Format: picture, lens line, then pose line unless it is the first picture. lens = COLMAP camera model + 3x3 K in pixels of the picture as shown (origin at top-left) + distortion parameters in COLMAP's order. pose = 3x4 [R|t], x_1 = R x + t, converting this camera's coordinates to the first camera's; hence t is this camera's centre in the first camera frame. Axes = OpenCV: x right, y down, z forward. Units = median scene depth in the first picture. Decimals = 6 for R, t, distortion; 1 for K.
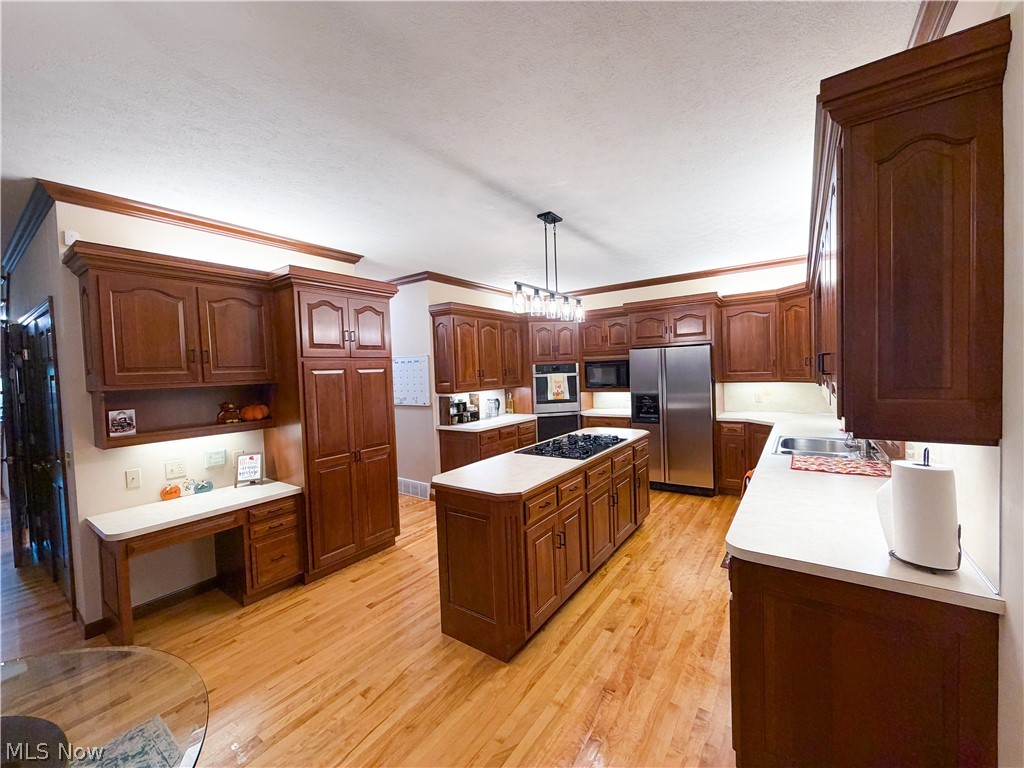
lens RADIAL K [[407.1, 0, 508.5], [0, 407.1, 381.4], [0, 0, 1]] dist [-0.000050, -0.000297]
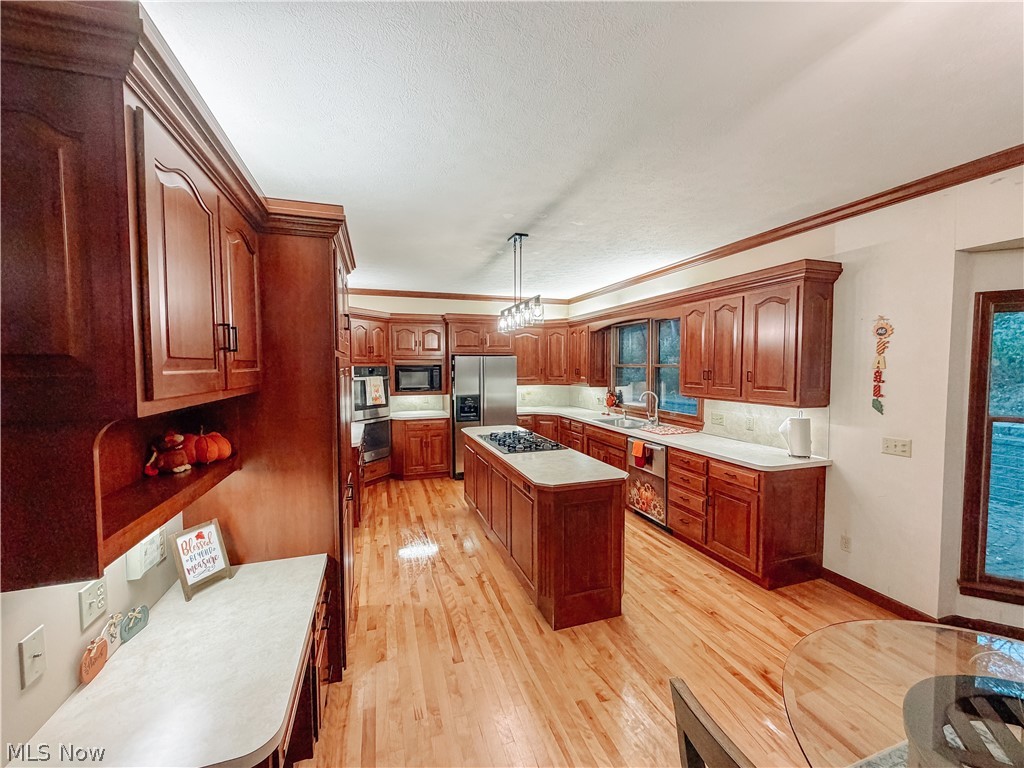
lens RADIAL K [[407.1, 0, 508.5], [0, 407.1, 381.4], [0, 0, 1]] dist [-0.000050, -0.000297]
pose [[0.593867, 0.001961, 0.804561, -0.589236], [0.002938, 0.999985, -0.004605, -0.003986], [-0.804558, 0.005099, 0.593853, 0.267091]]
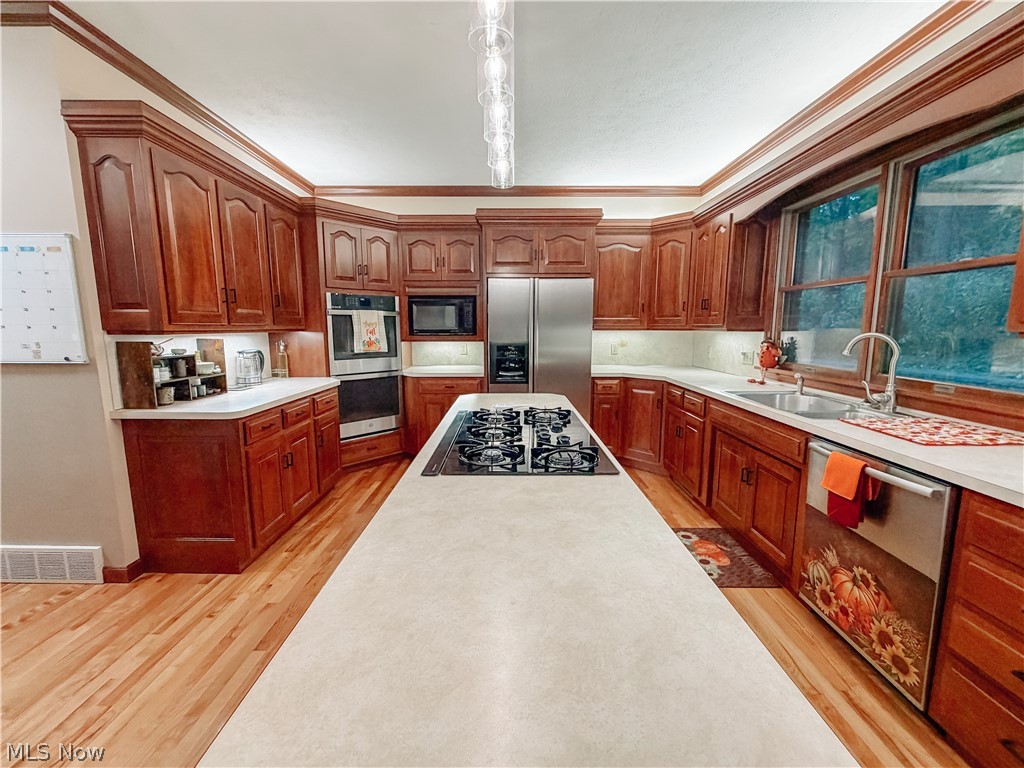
lens RADIAL K [[415.3, 0, 510.1], [0, 415.3, 382.1], [0, 0, 1]] dist [-0.000574, -0.000253]
pose [[0.813385, -0.040684, 0.580302, -0.101154], [-0.015077, 0.995742, 0.090943, 0.038079], [-0.581531, -0.082721, 0.809308, 0.465811]]
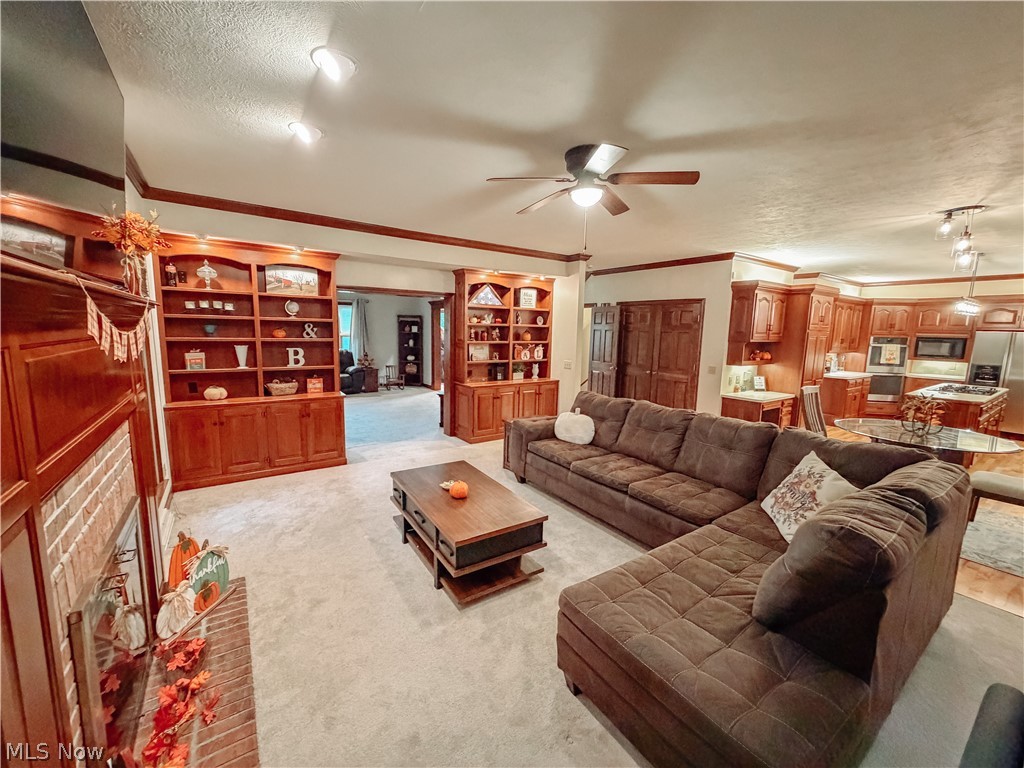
lens RADIAL K [[407.1, 0, 508.5], [0, 407.1, 381.4], [0, 0, 1]] dist [-0.000050, -0.000297]
pose [[0.938317, 0.101098, -0.330667, -0.815731], [-0.065137, 0.990862, 0.118112, 0.034423], [0.339586, -0.089288, 0.936327, -0.945681]]
